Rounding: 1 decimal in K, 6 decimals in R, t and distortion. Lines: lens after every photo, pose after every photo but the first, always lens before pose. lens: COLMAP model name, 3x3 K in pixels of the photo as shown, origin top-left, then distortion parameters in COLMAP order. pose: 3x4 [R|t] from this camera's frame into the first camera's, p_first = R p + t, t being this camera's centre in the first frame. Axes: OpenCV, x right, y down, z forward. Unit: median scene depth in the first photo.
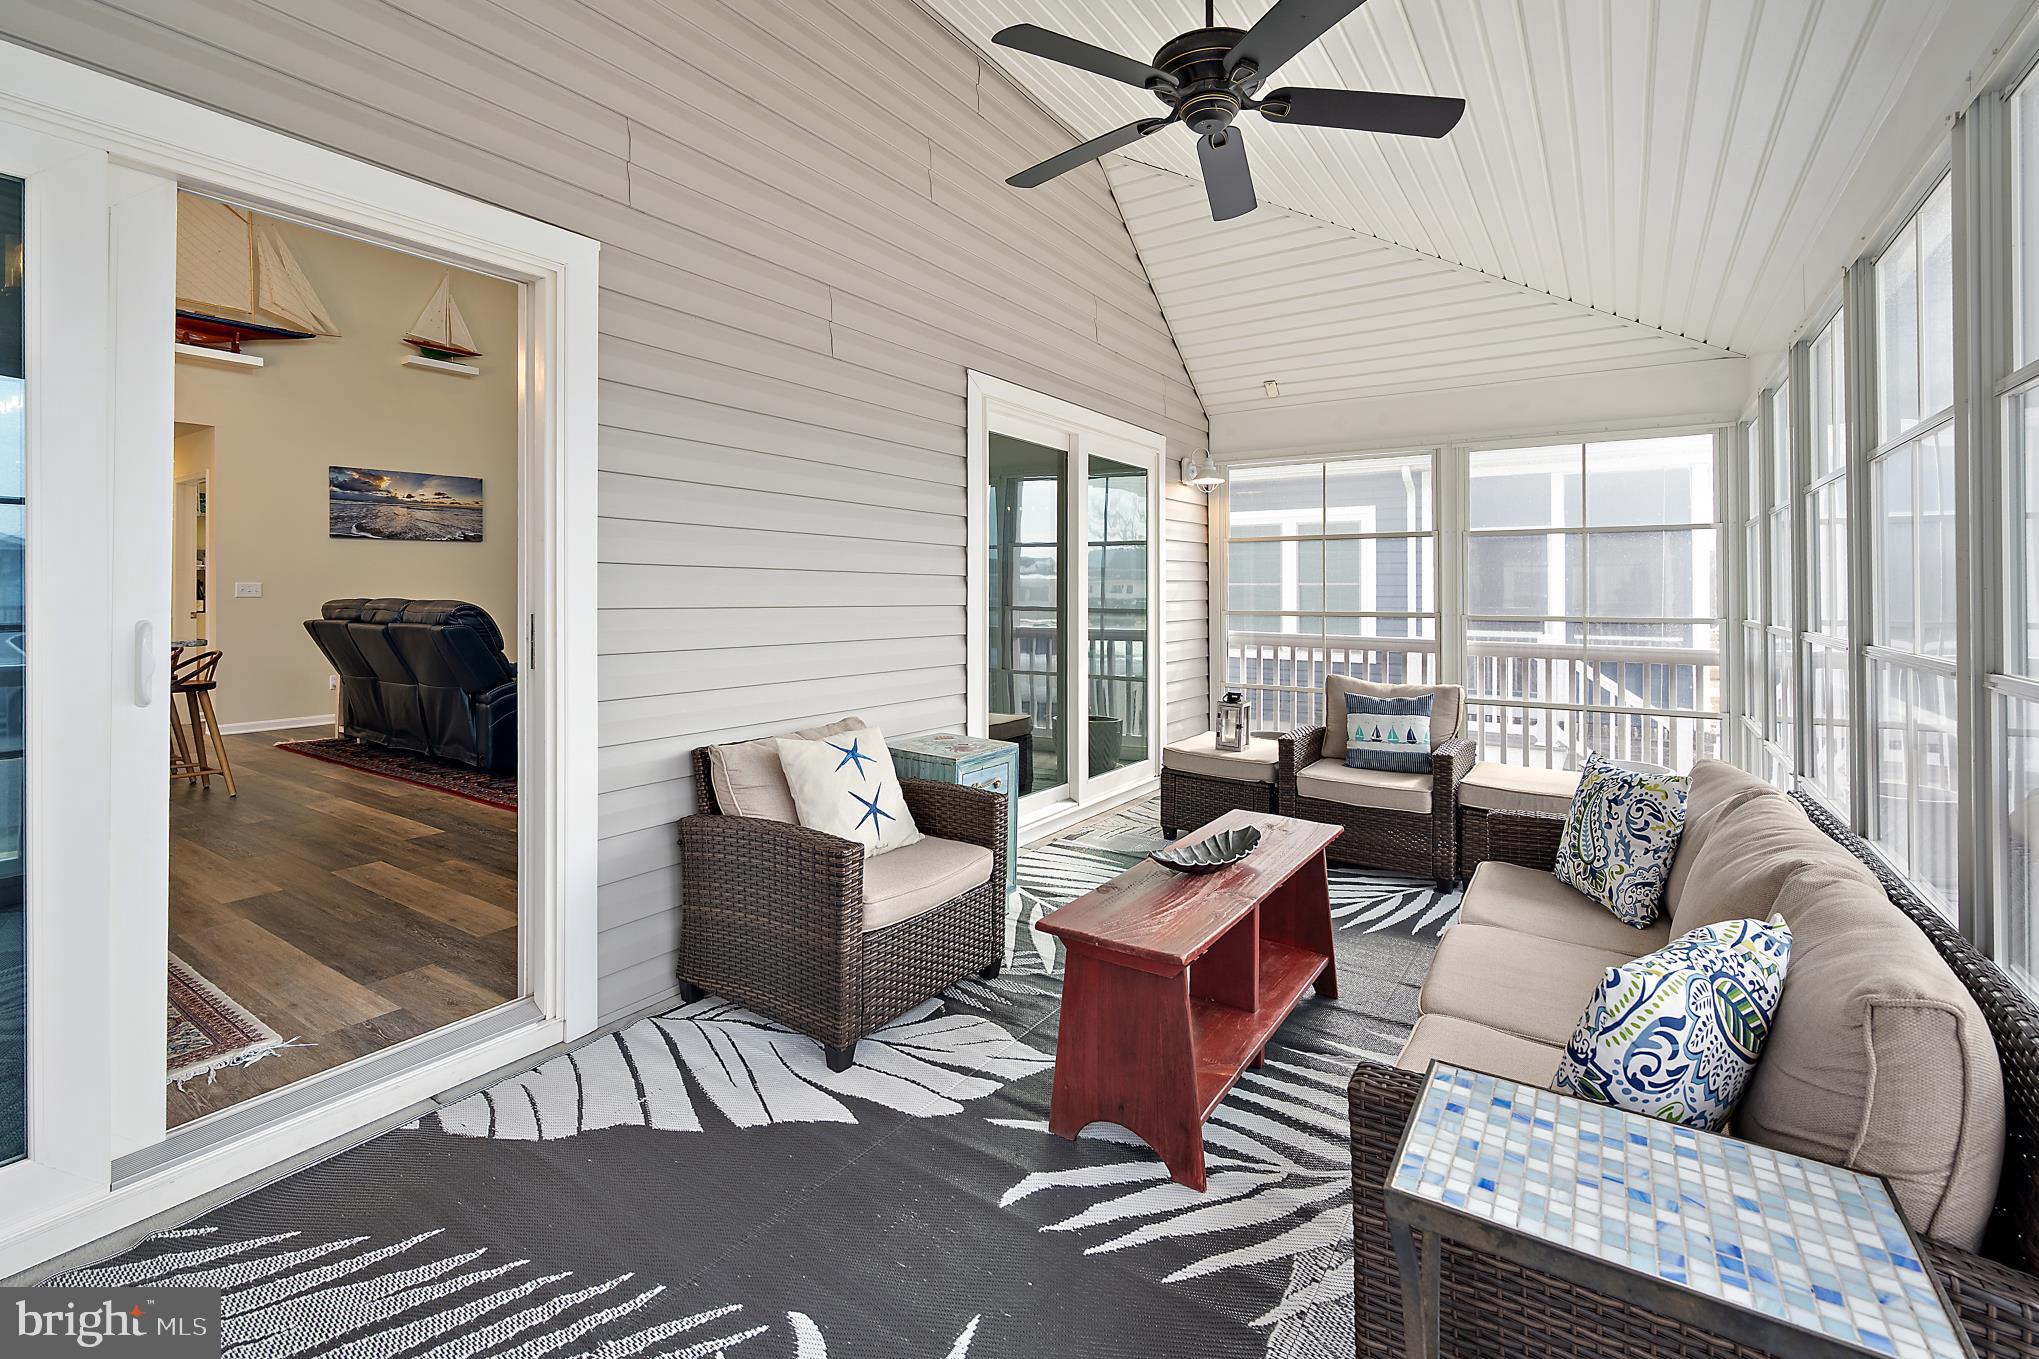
lens RADIAL K [[885.9, 0, 1021.3], [0, 885.9, 586.0], [0, 0, 1]] dist [-0.001052, -0.000038]
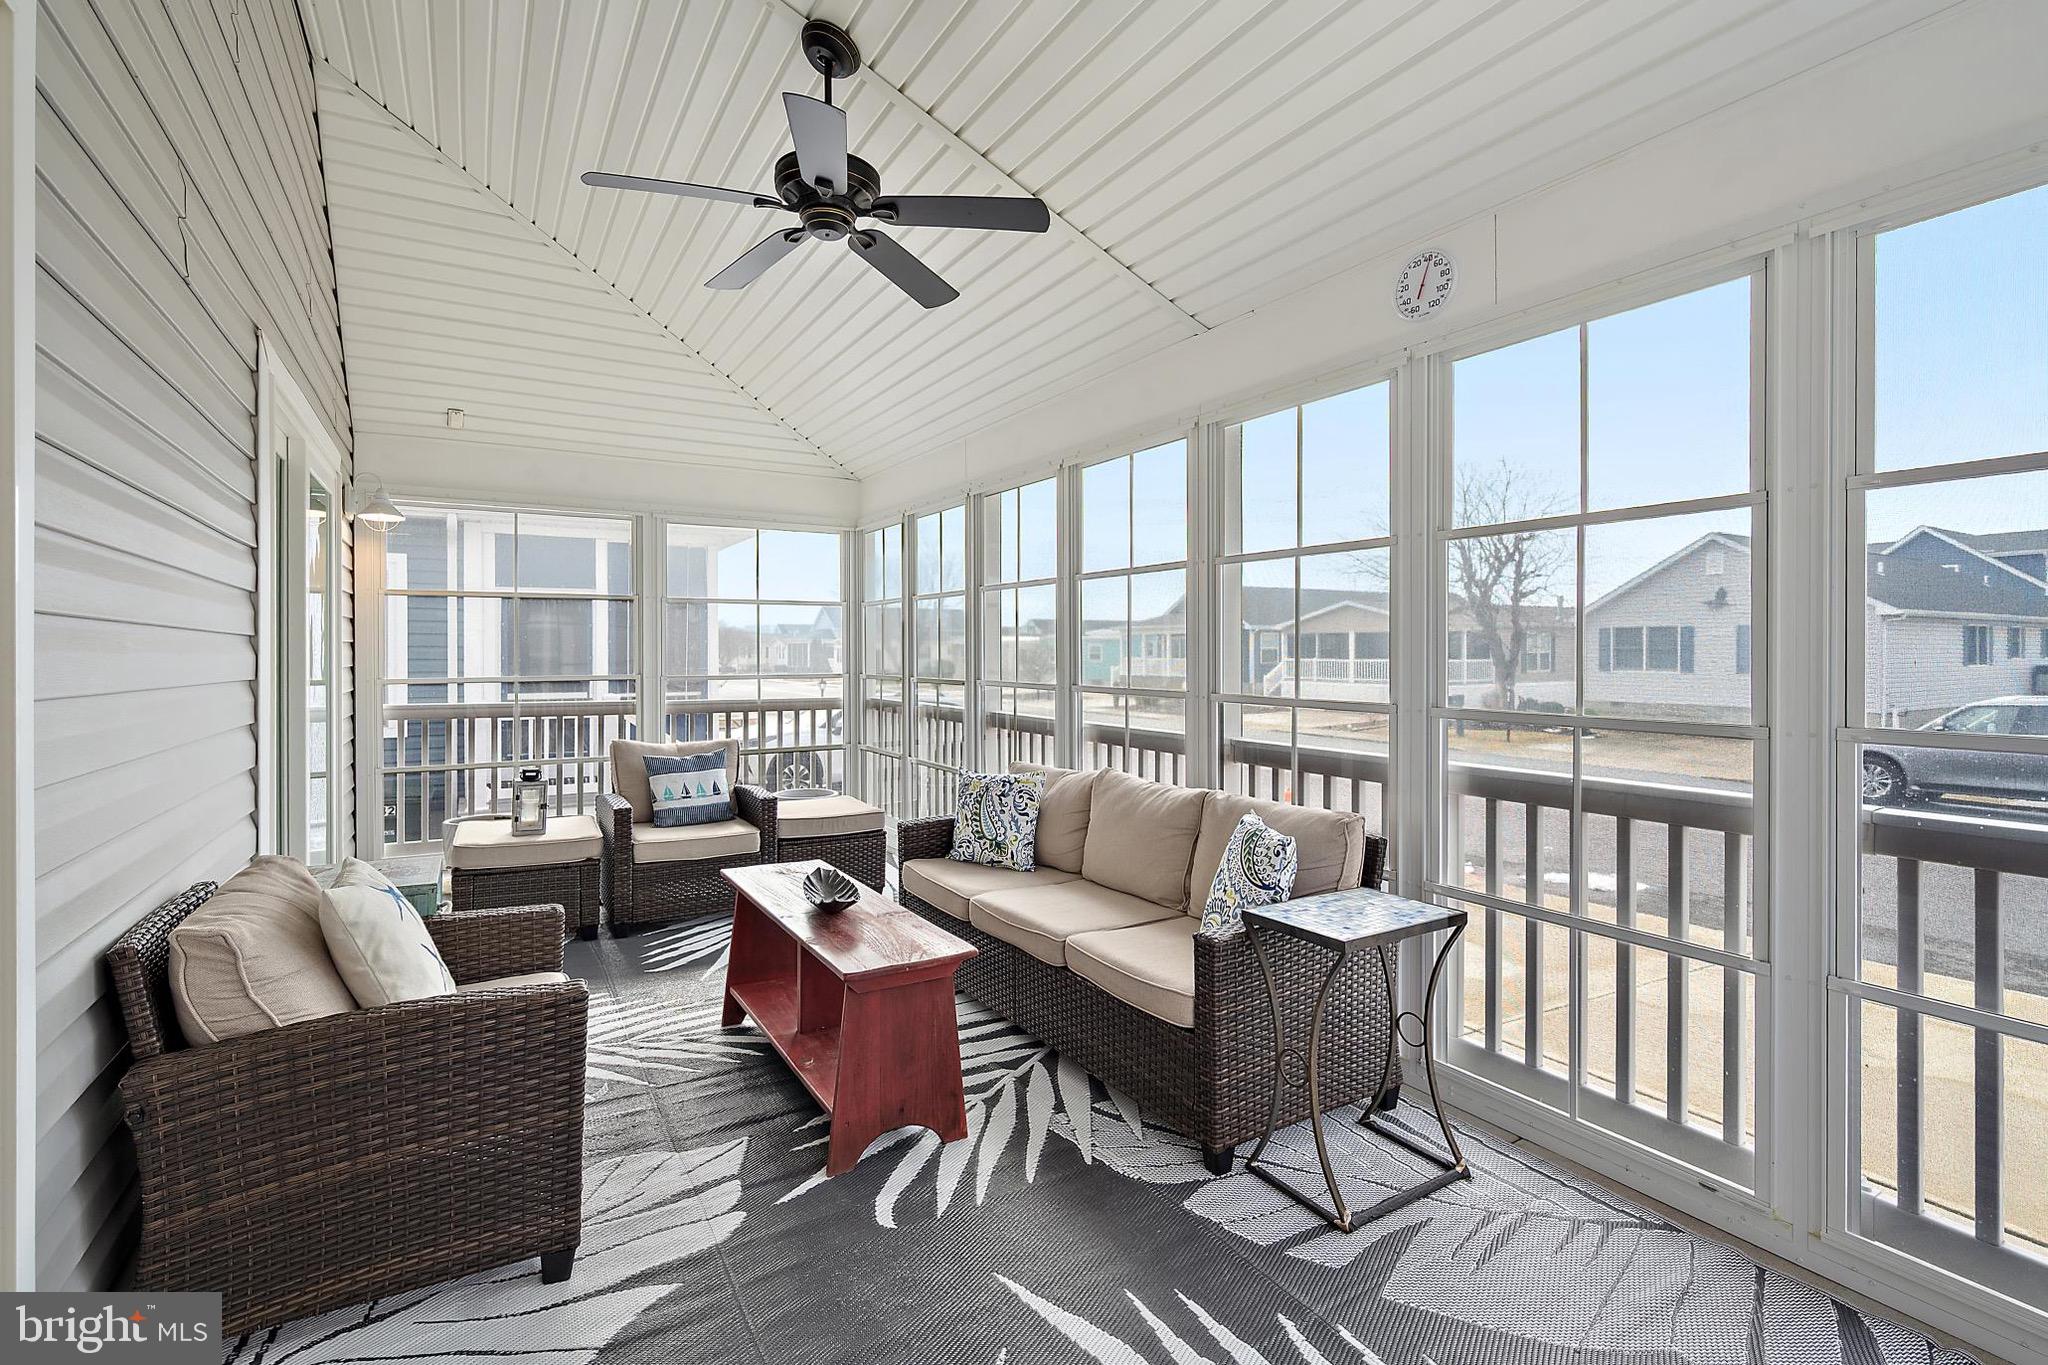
lens RADIAL K [[944.1, 0, 1025.8], [0, 944.1, 650.6], [0, 0, 1]] dist [-0.018205, 0.001083]
pose [[0.429471, -0.001821, 0.903079, -0.755055], [-0.003200, 0.999989, 0.003538, -0.007627], [-0.903075, -0.004409, 0.429460, 0.279218]]
